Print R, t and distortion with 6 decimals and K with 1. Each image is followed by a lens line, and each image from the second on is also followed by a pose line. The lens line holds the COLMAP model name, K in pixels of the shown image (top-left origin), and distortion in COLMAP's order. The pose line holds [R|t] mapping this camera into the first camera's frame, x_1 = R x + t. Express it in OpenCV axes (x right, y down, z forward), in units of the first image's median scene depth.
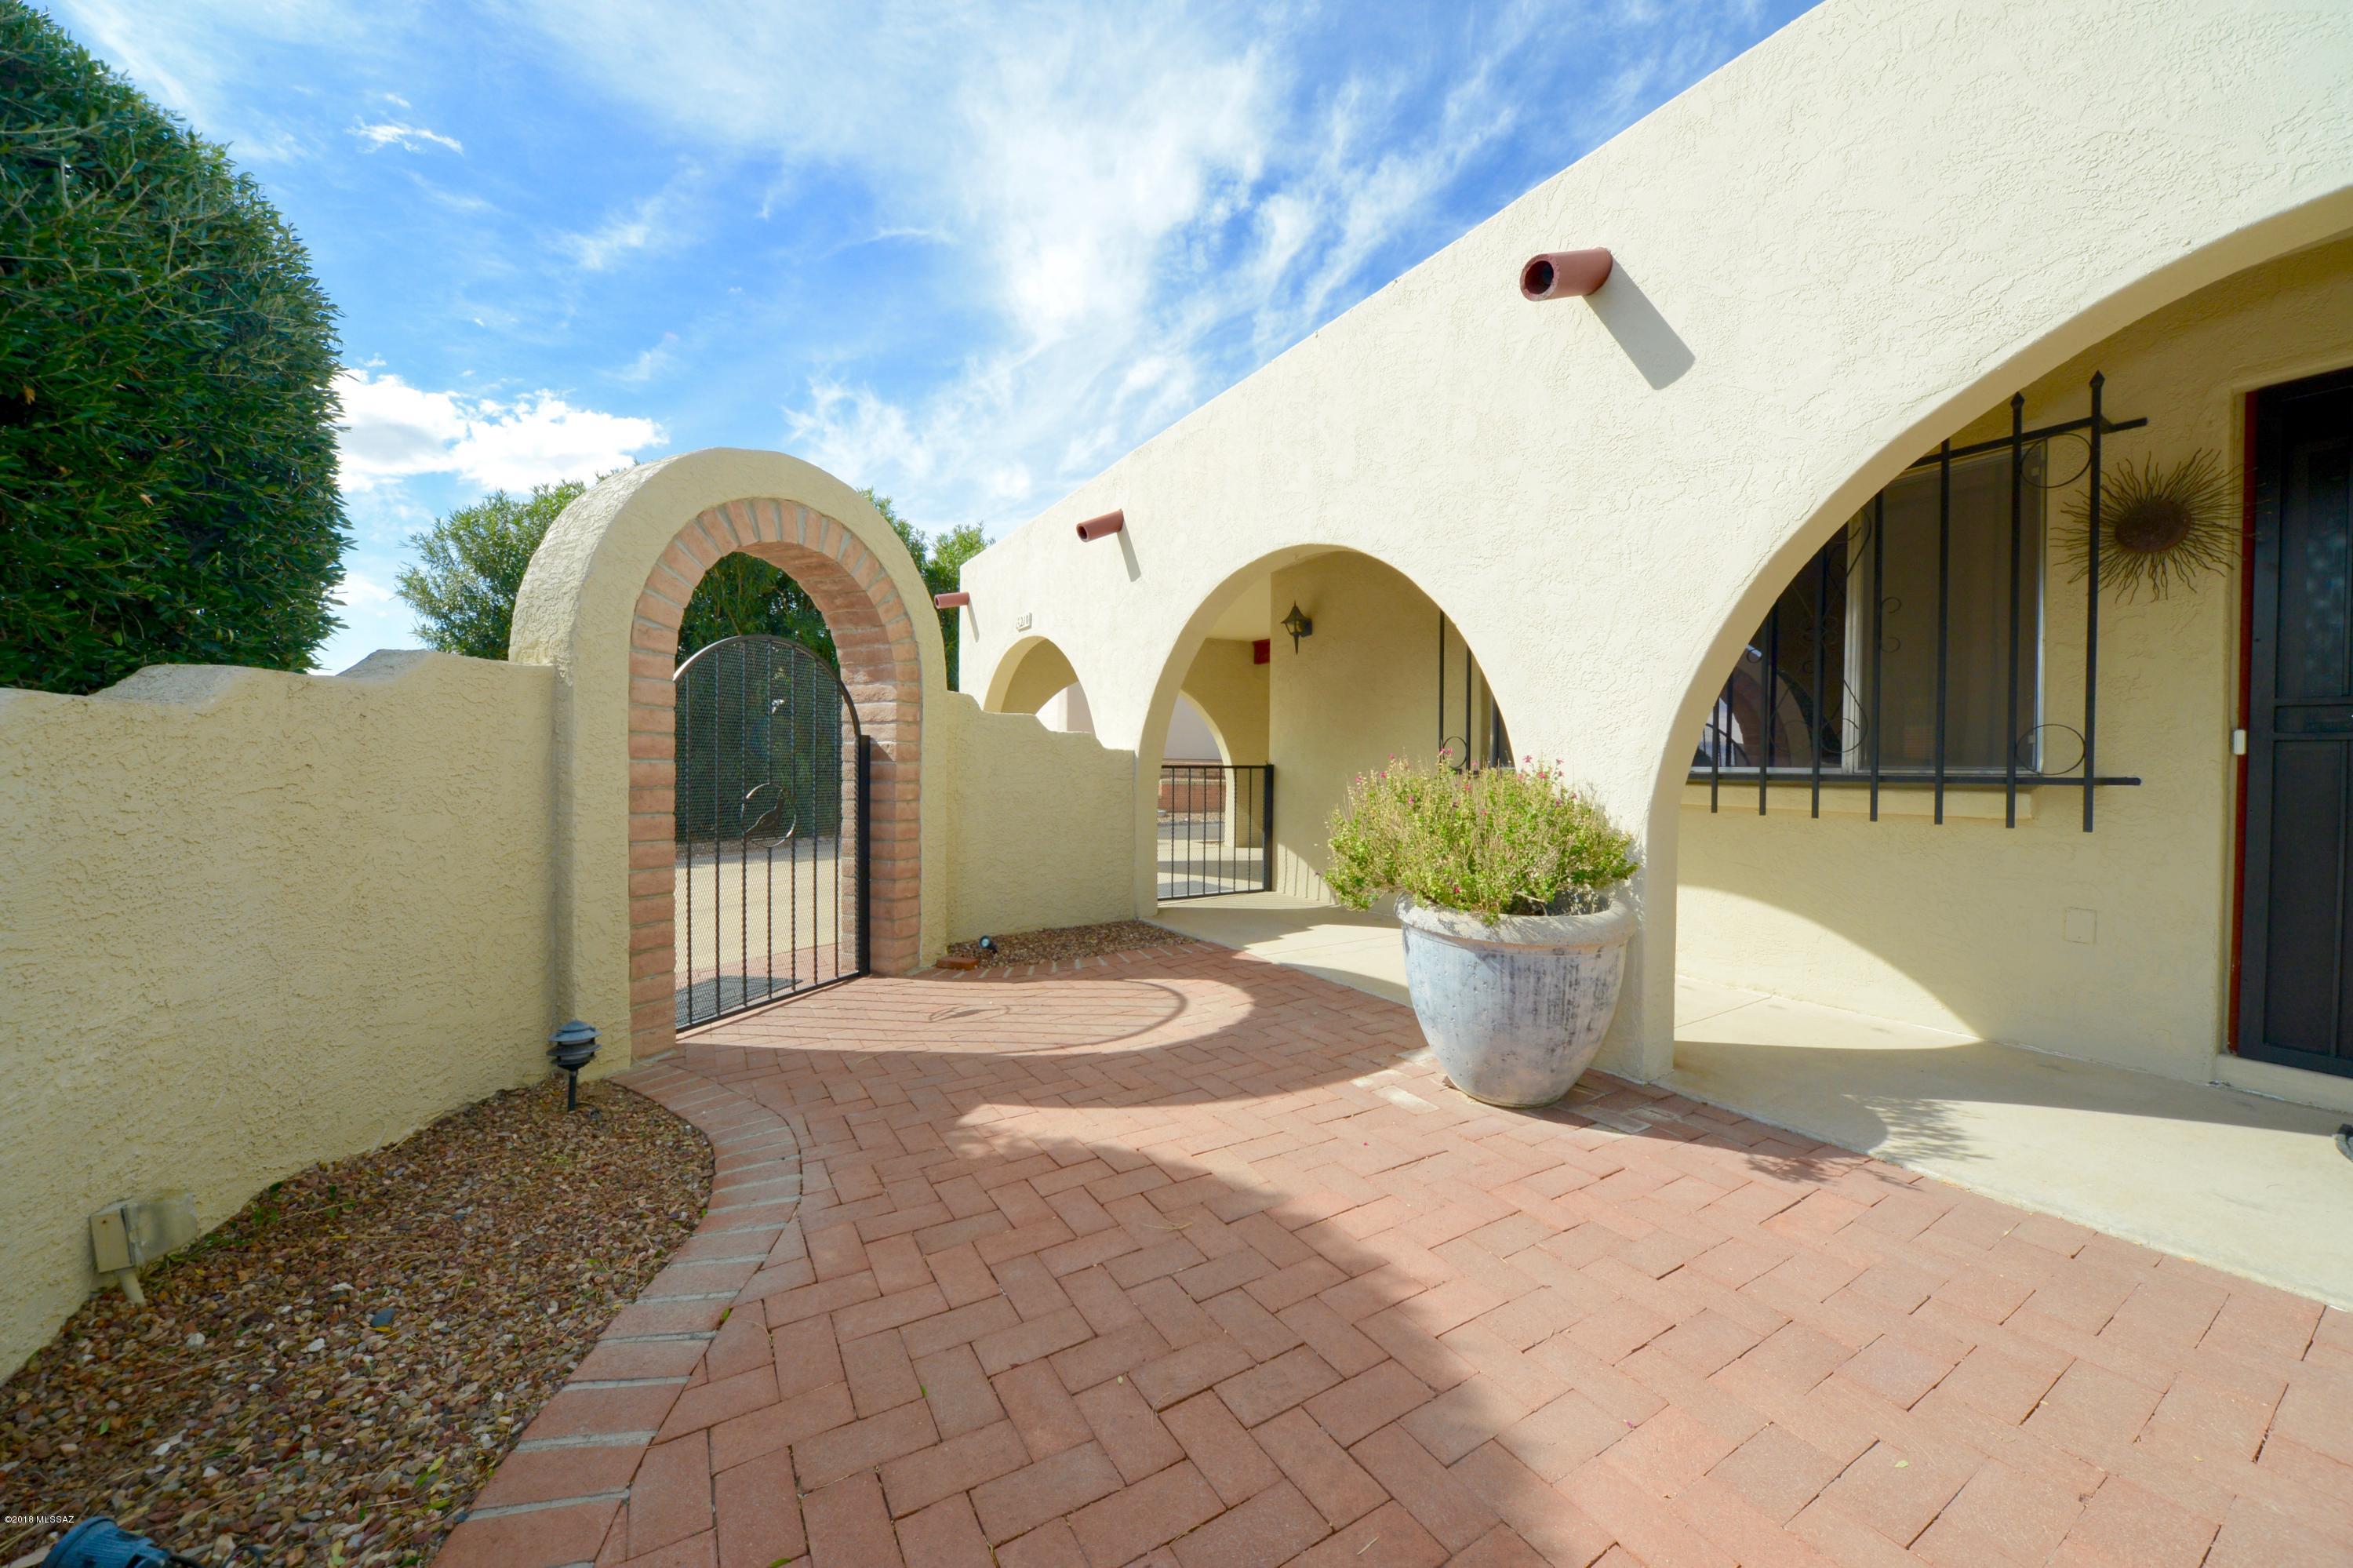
lens RADIAL K [[826.7, 0, 1176.5], [0, 826.7, 784.0], [0, 0, 1]] dist [0.000338, 0.000007]
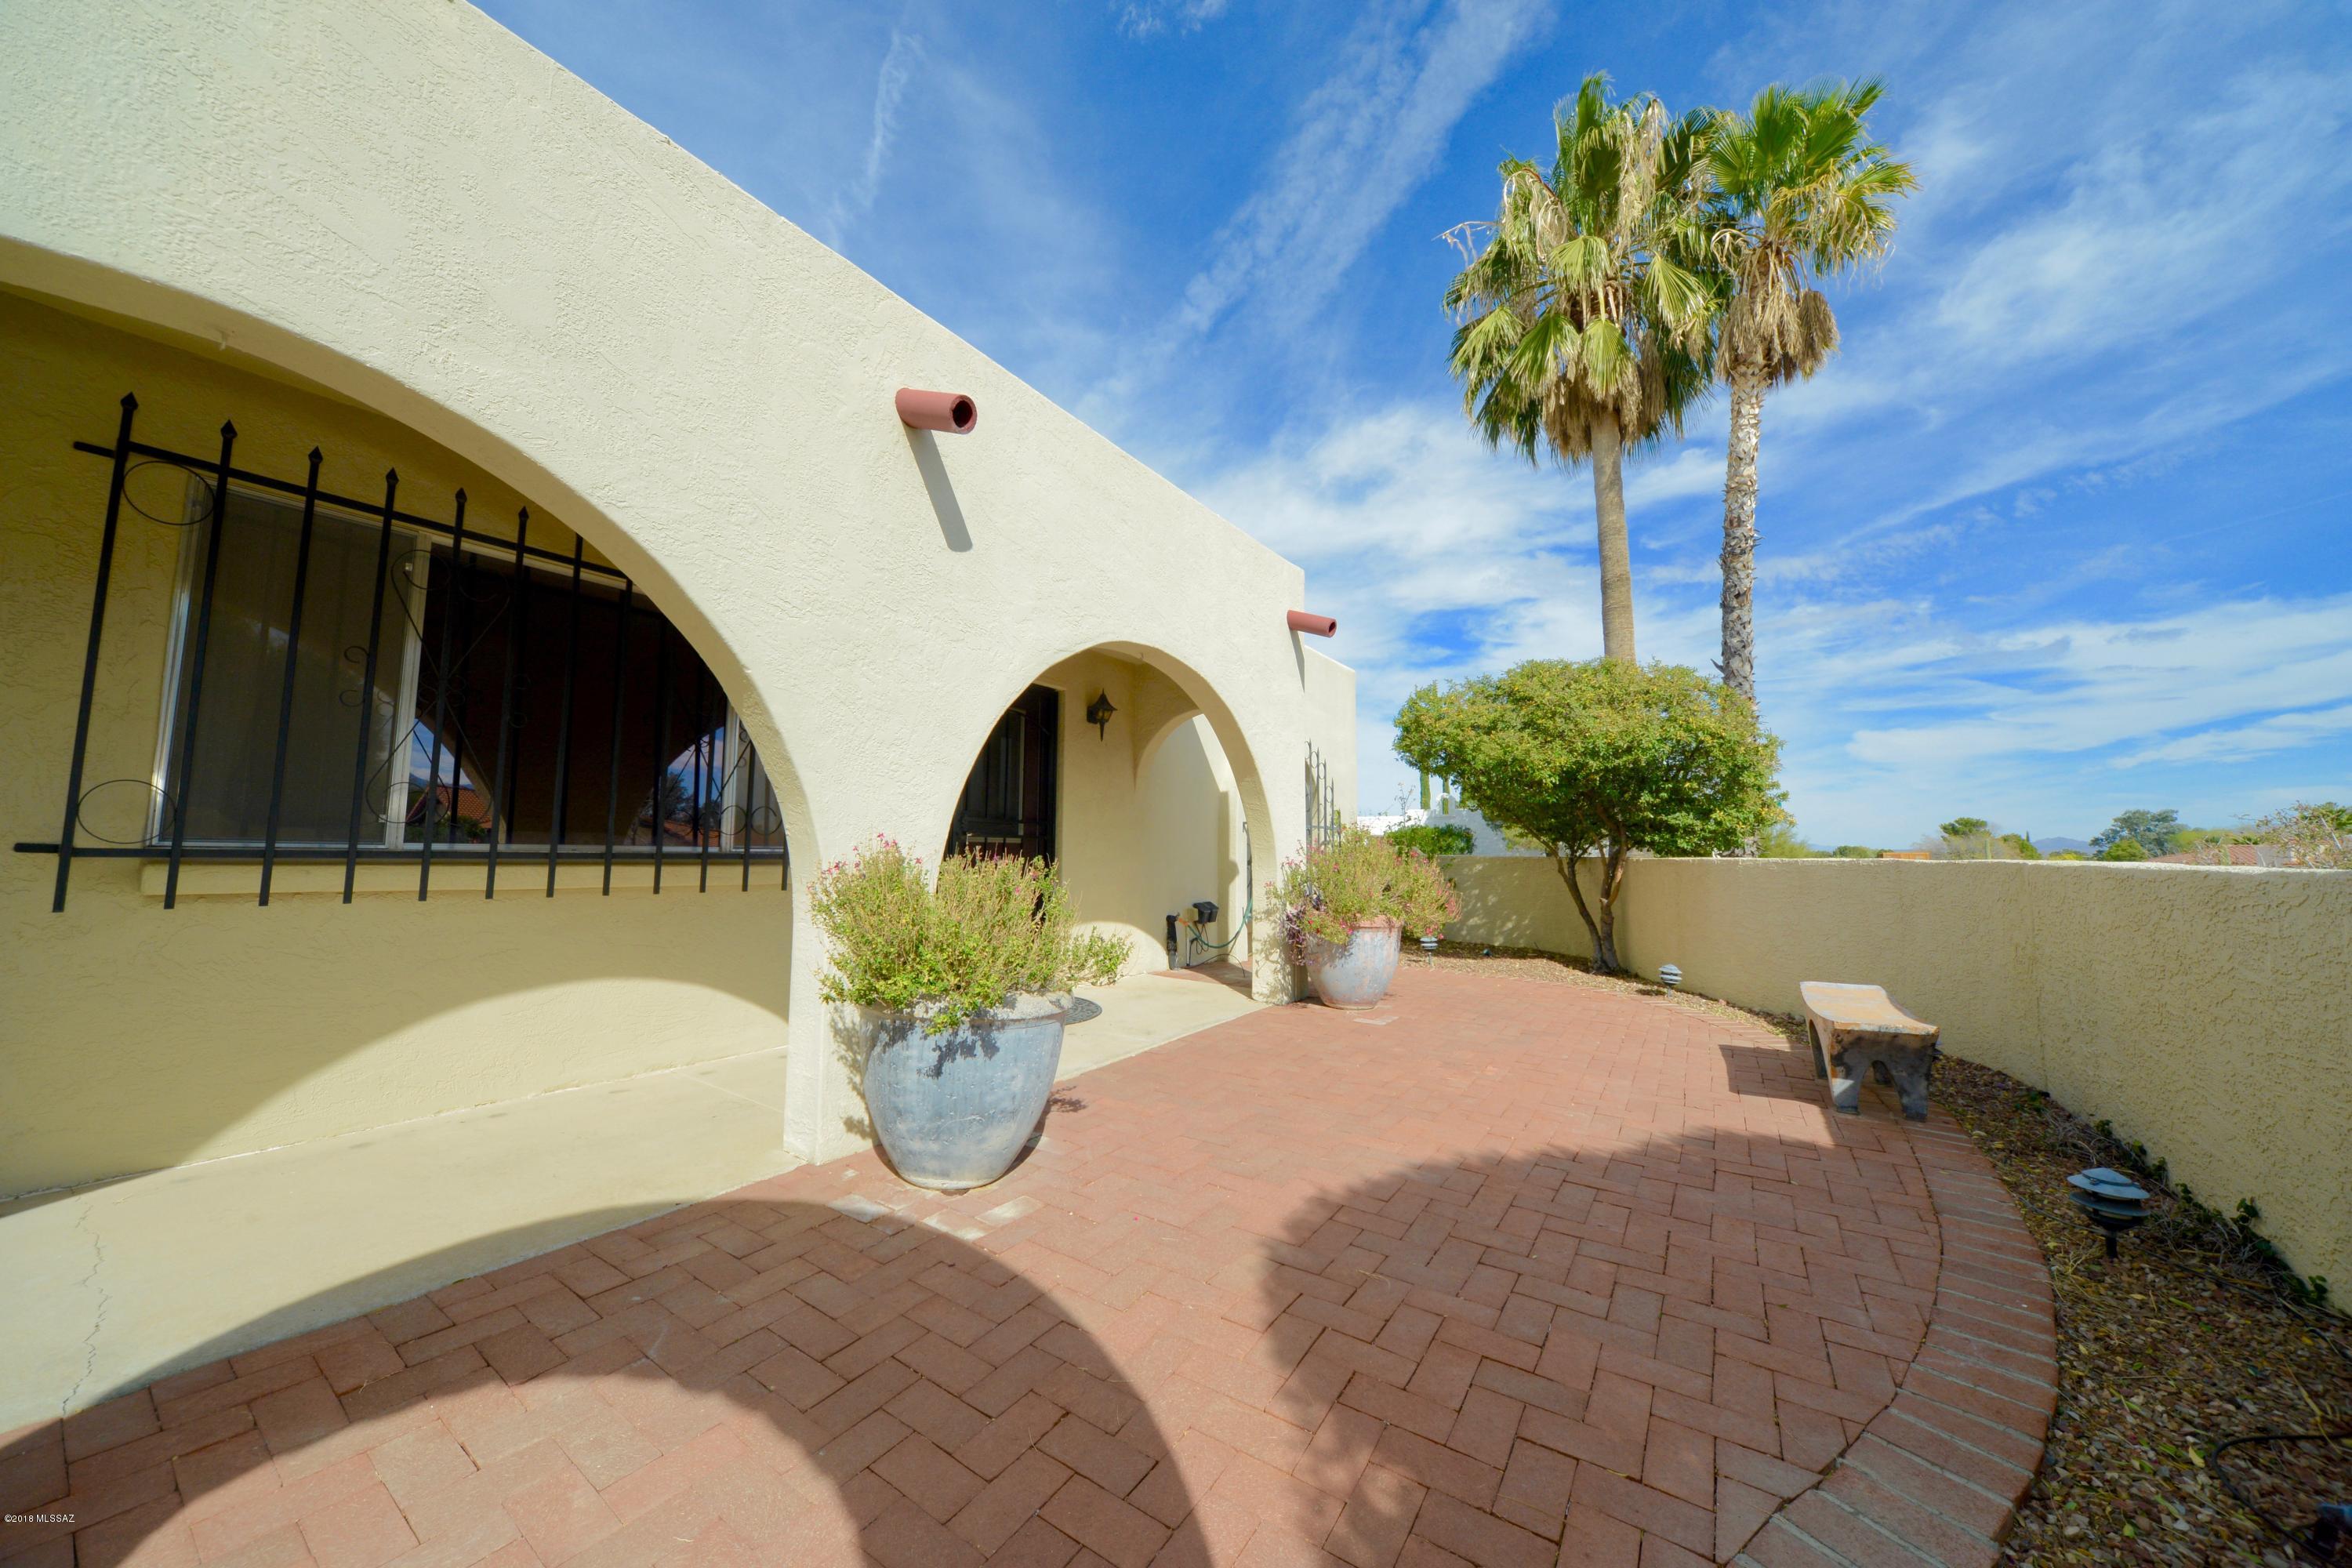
lens RADIAL K [[796.7, 0, 1176.9], [0, 796.7, 772.3], [0, 0, 1]] dist [-0.022069, 0.000009]
pose [[-0.412144, 0.082261, 0.907398, -0.324124], [0.008189, 0.996210, -0.086593, -0.015704], [-0.911082, -0.028259, -0.411255, 0.604296]]
